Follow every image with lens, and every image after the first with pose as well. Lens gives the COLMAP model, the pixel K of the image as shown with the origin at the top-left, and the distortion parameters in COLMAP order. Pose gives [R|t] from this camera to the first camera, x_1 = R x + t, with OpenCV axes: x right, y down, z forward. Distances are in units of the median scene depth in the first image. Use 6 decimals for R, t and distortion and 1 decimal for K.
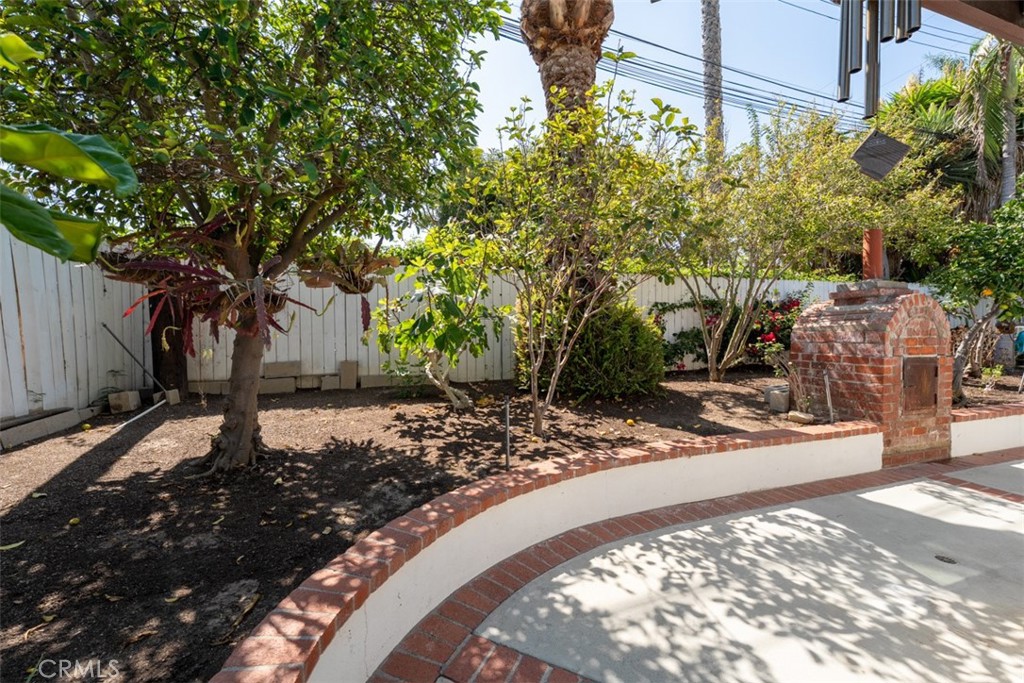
lens RADIAL K [[394.5, 0, 512.0], [0, 394.5, 341.5], [0, 0, 1]] dist [0.000061, 0.000007]
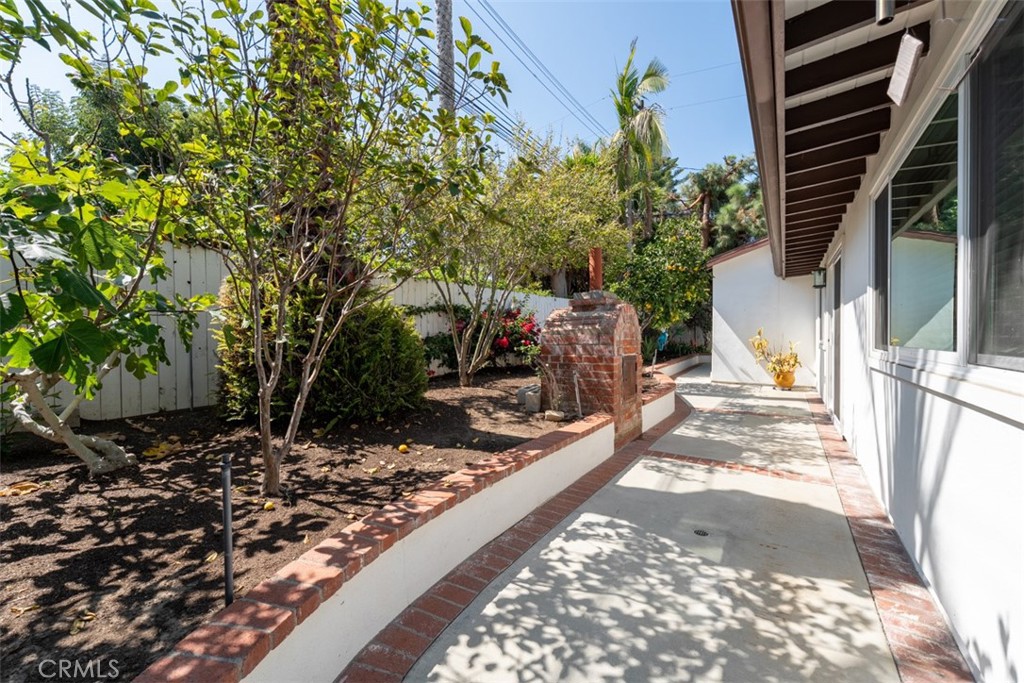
lens RADIAL K [[408.0, 0, 512.0], [0, 408.0, 341.5], [0, 0, 1]] dist [0.001035, -0.000511]
pose [[0.795667, -0.009941, 0.605653, -0.024270], [0.019422, 0.999770, -0.009106, 0.000603], [-0.605423, 0.019008, 0.795677, 0.220336]]
